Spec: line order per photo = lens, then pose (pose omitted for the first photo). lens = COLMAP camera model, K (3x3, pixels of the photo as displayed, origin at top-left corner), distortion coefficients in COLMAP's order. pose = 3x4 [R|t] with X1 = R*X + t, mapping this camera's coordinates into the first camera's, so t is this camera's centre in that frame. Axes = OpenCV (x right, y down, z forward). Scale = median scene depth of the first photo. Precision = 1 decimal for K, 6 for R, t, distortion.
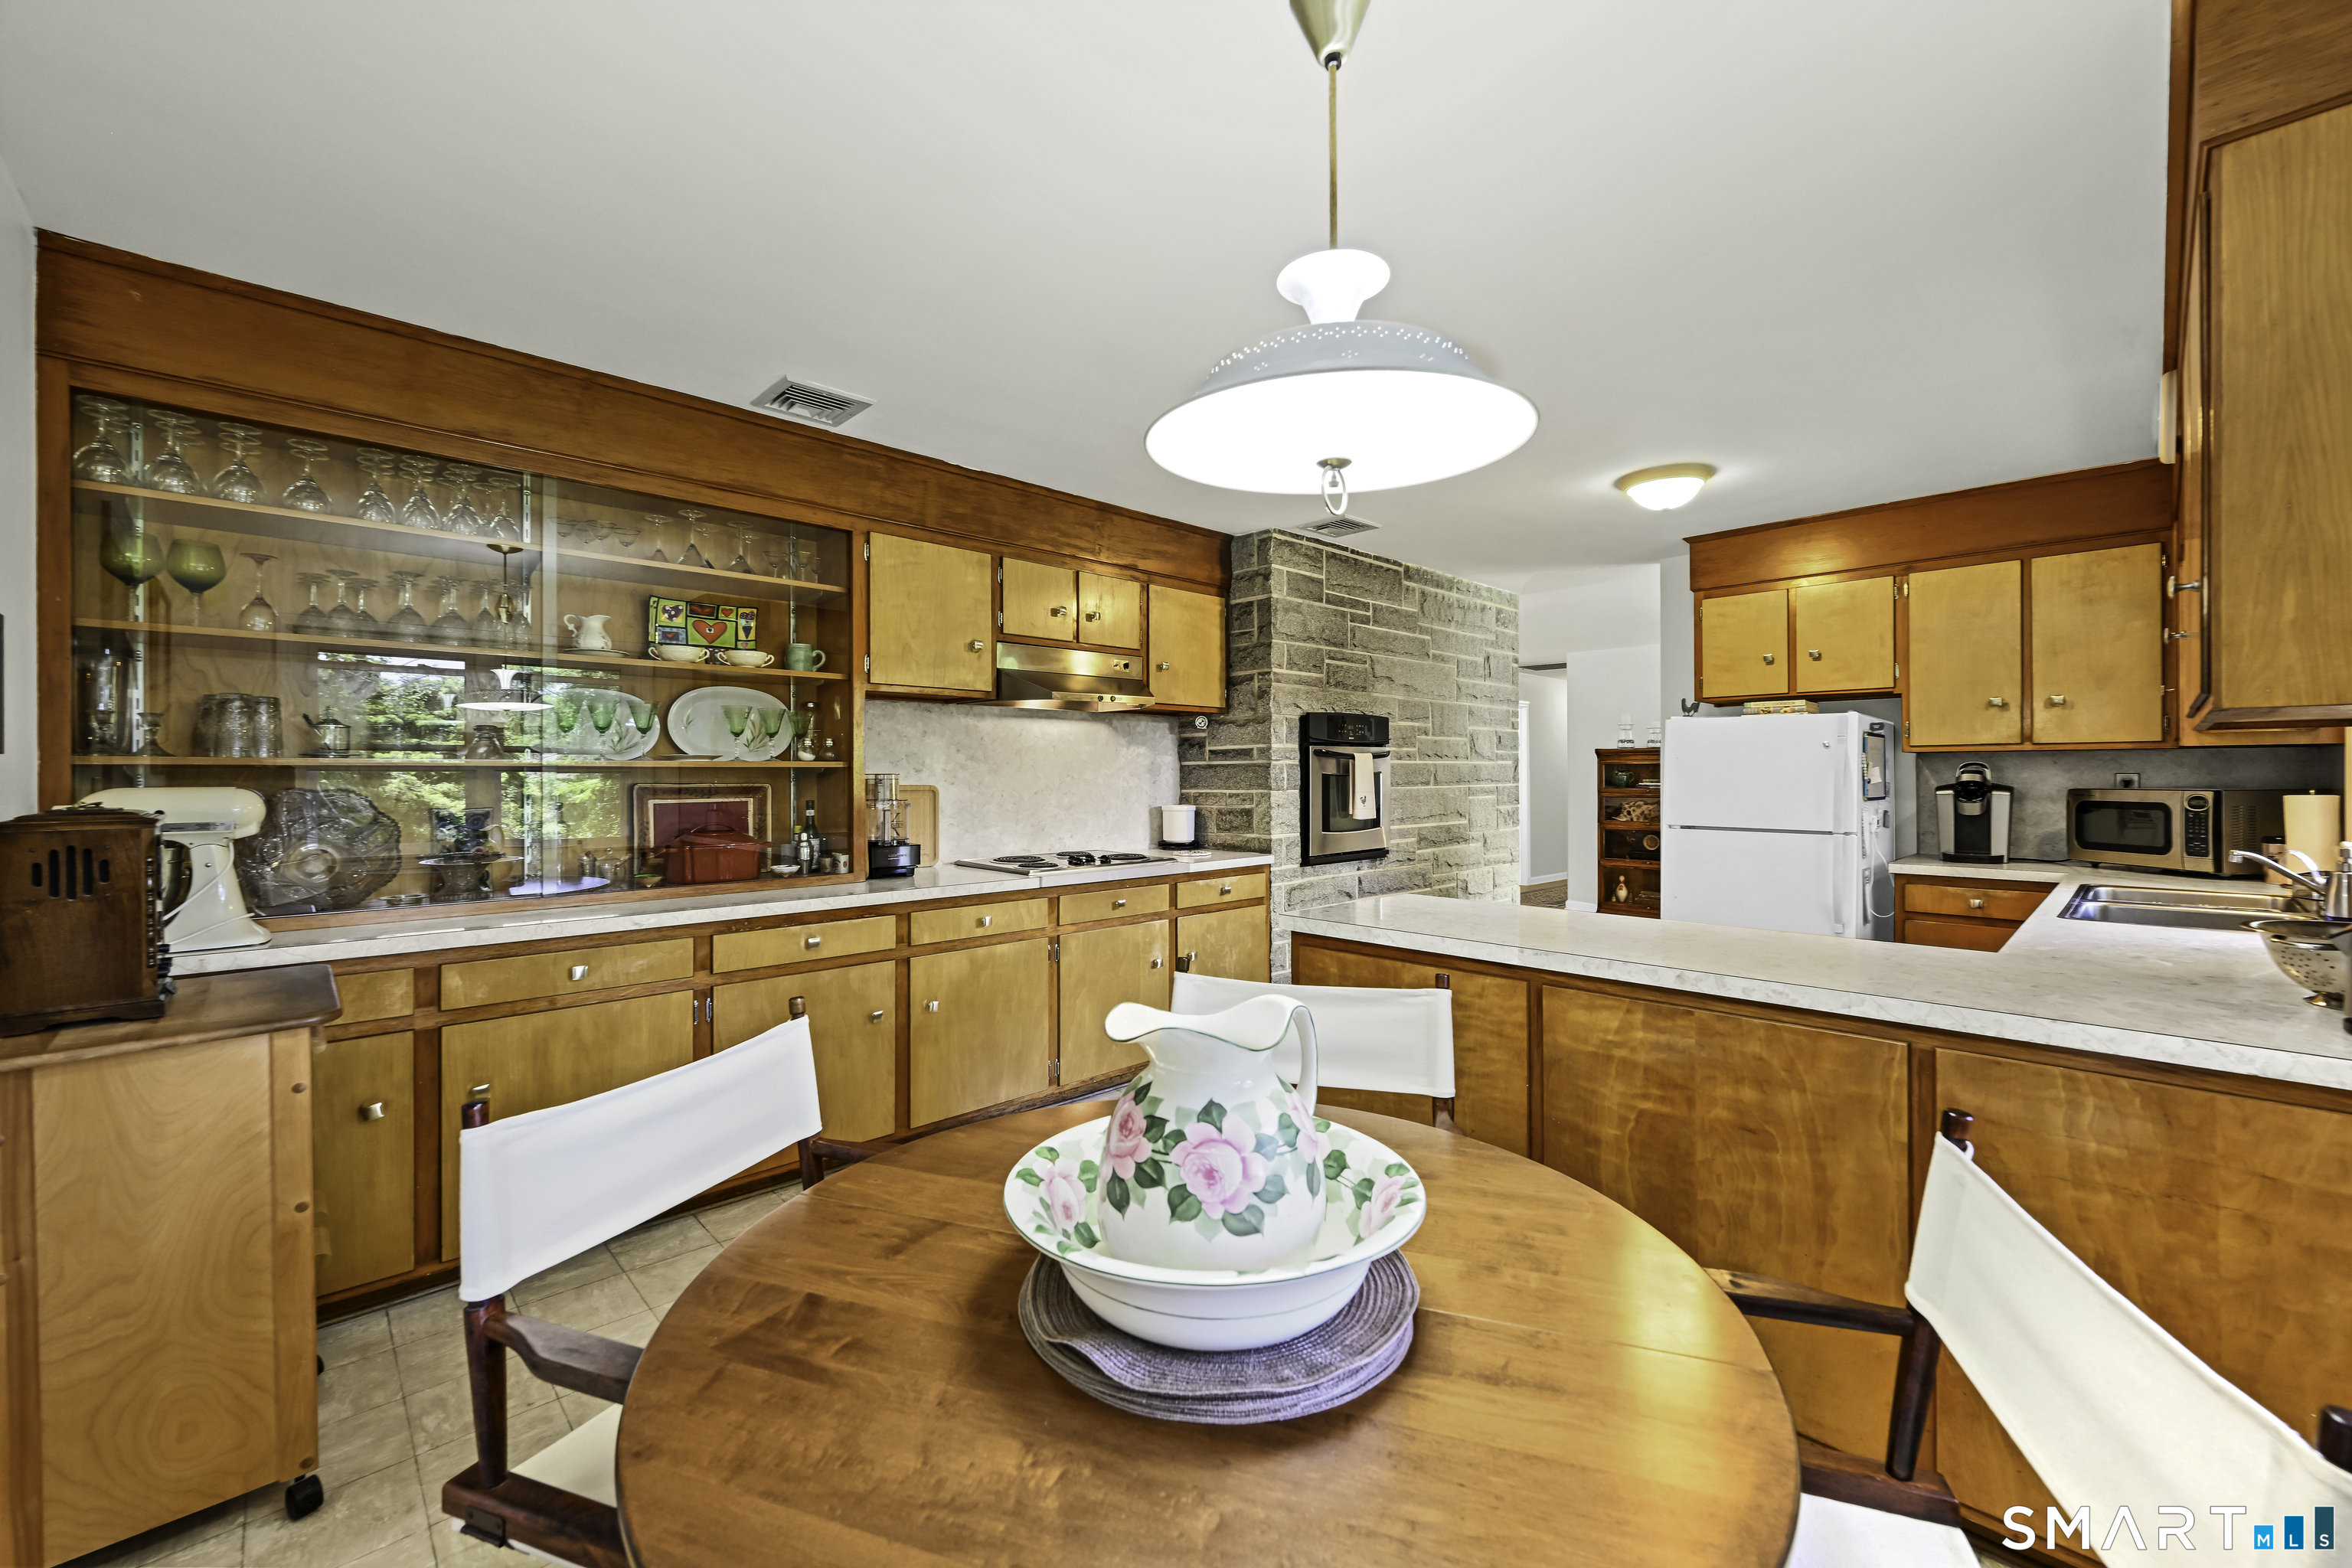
lens RADIAL K [[950.0, 0, 1176.0], [0, 950.0, 784.0], [0, 0, 1]] dist [-0.000718, -0.000055]
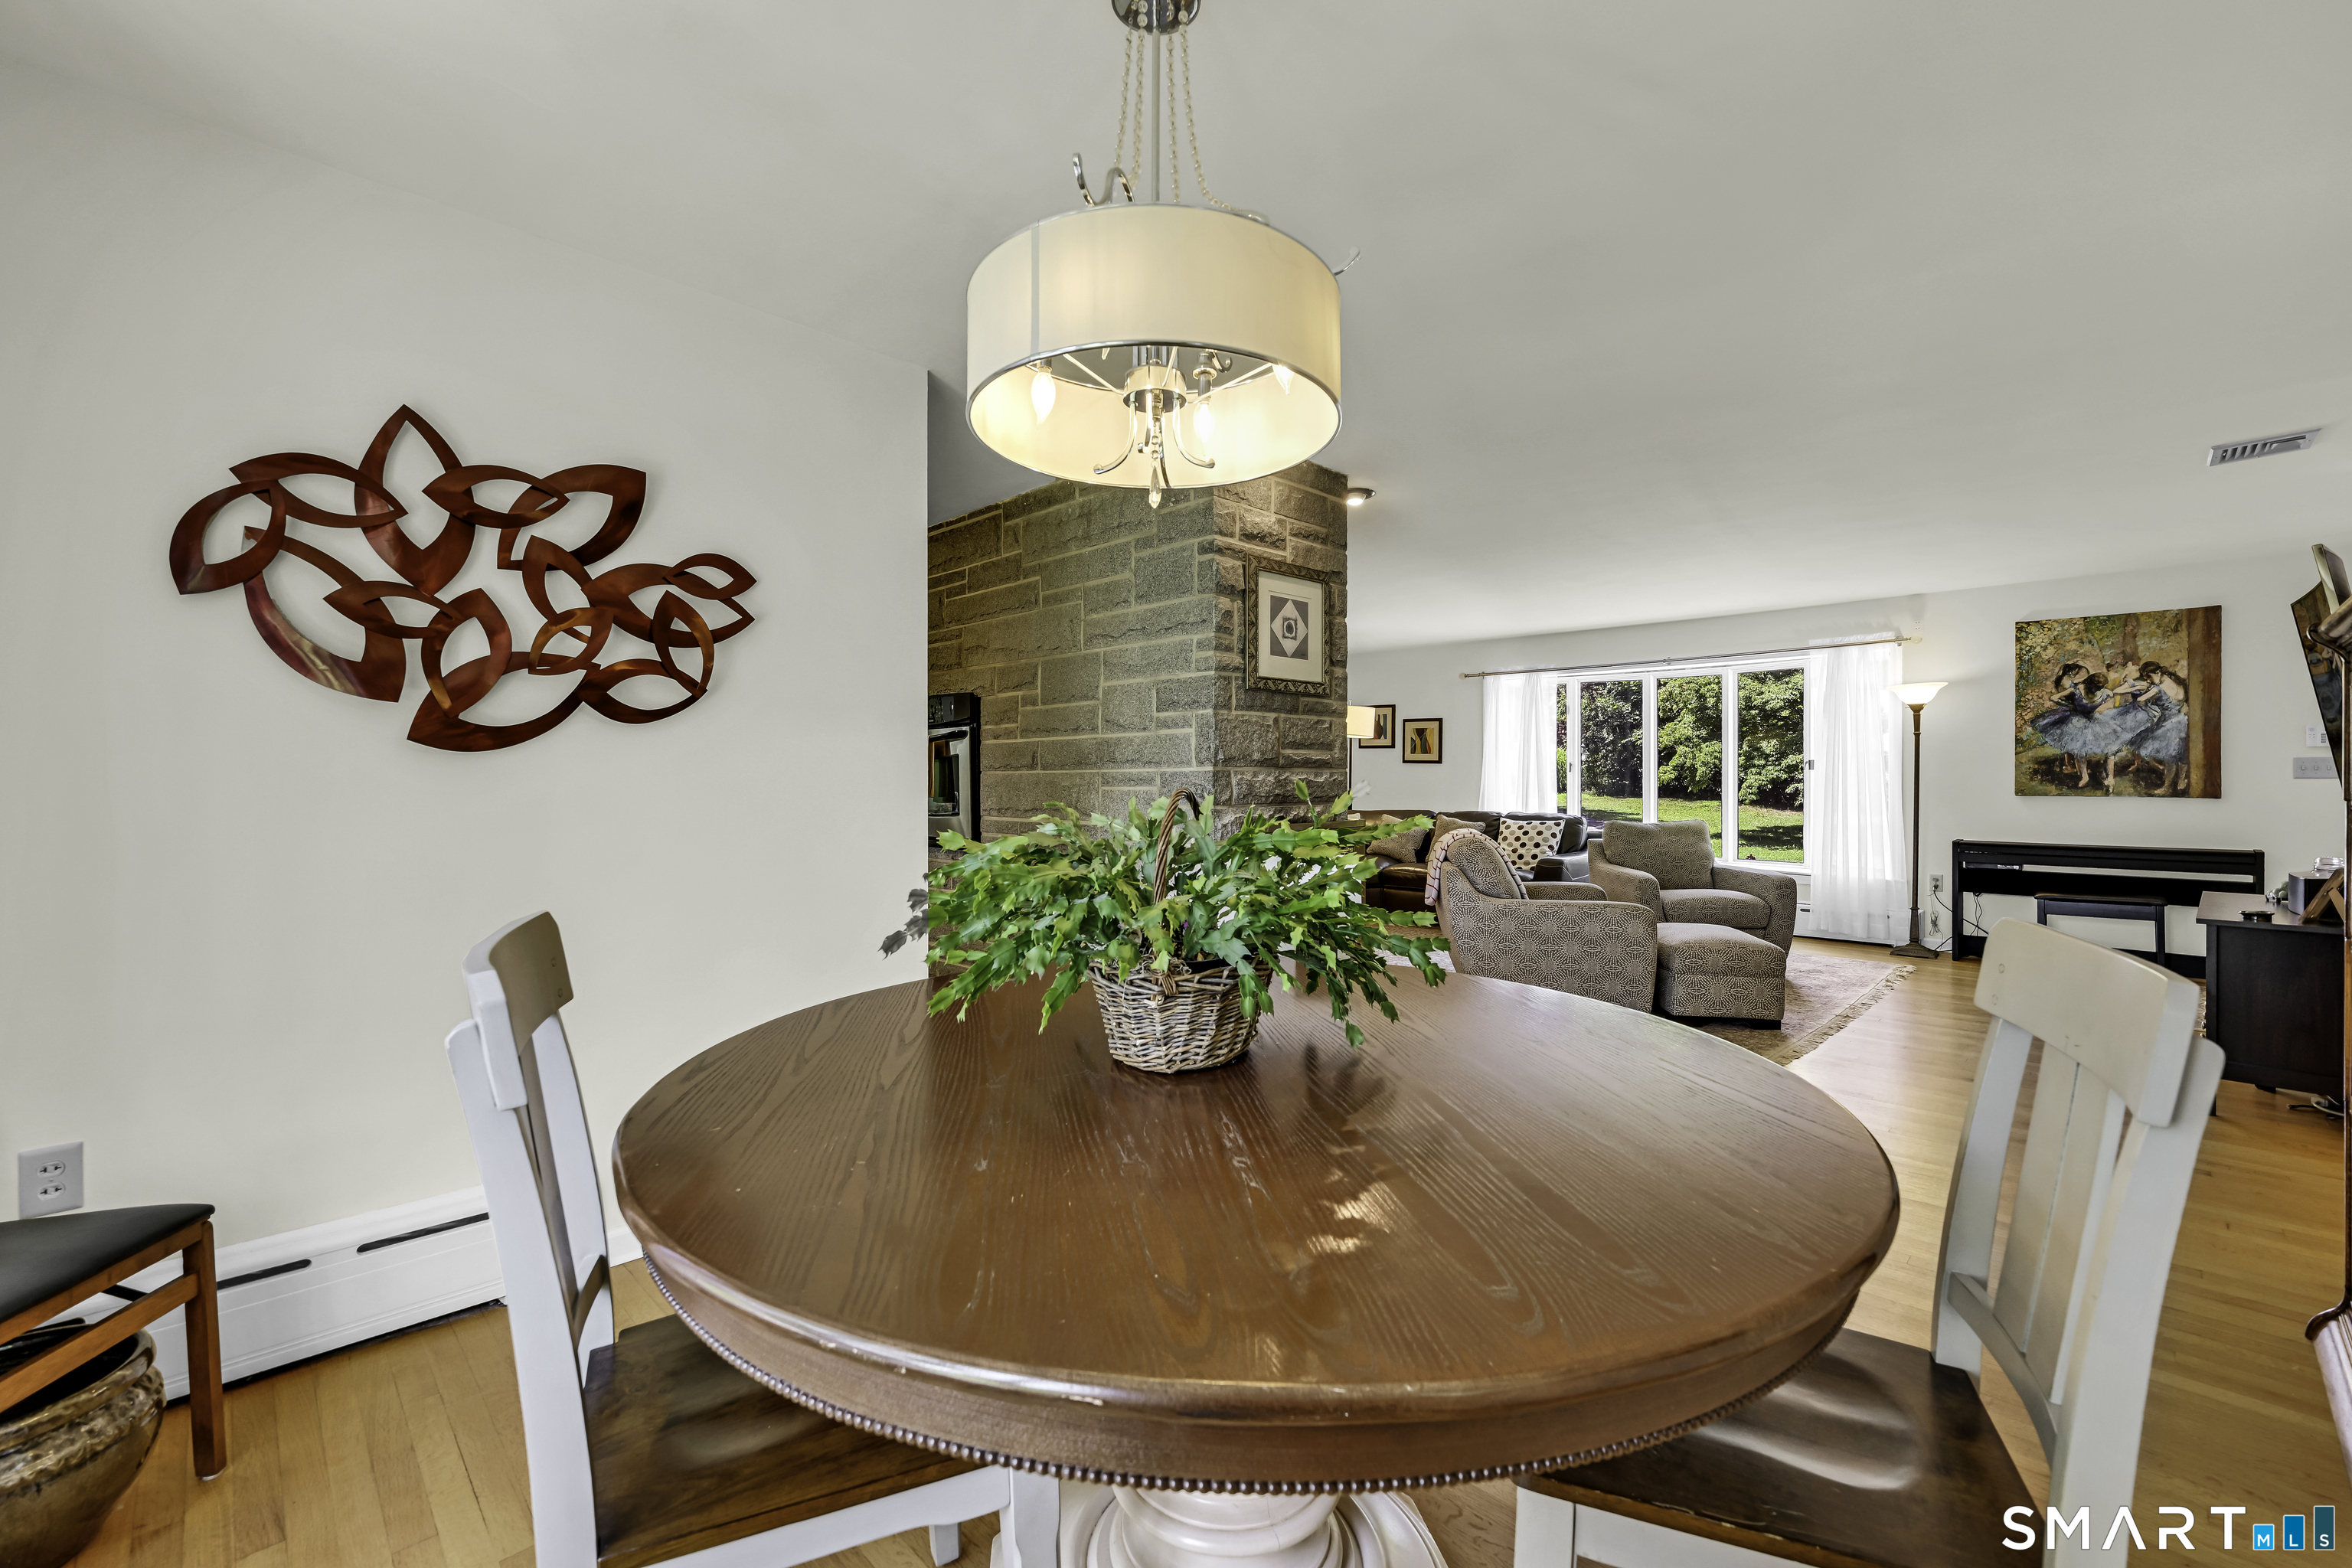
lens RADIAL K [[938.3, 0, 1178.9], [0, 938.3, 783.6], [0, 0, 1]] dist [0.000770, -0.000190]
pose [[0.025569, 0.006128, -0.999654, 1.071862], [-0.014735, 0.999875, 0.005752, 0.006580], [0.999564, 0.014583, 0.025656, 1.142743]]
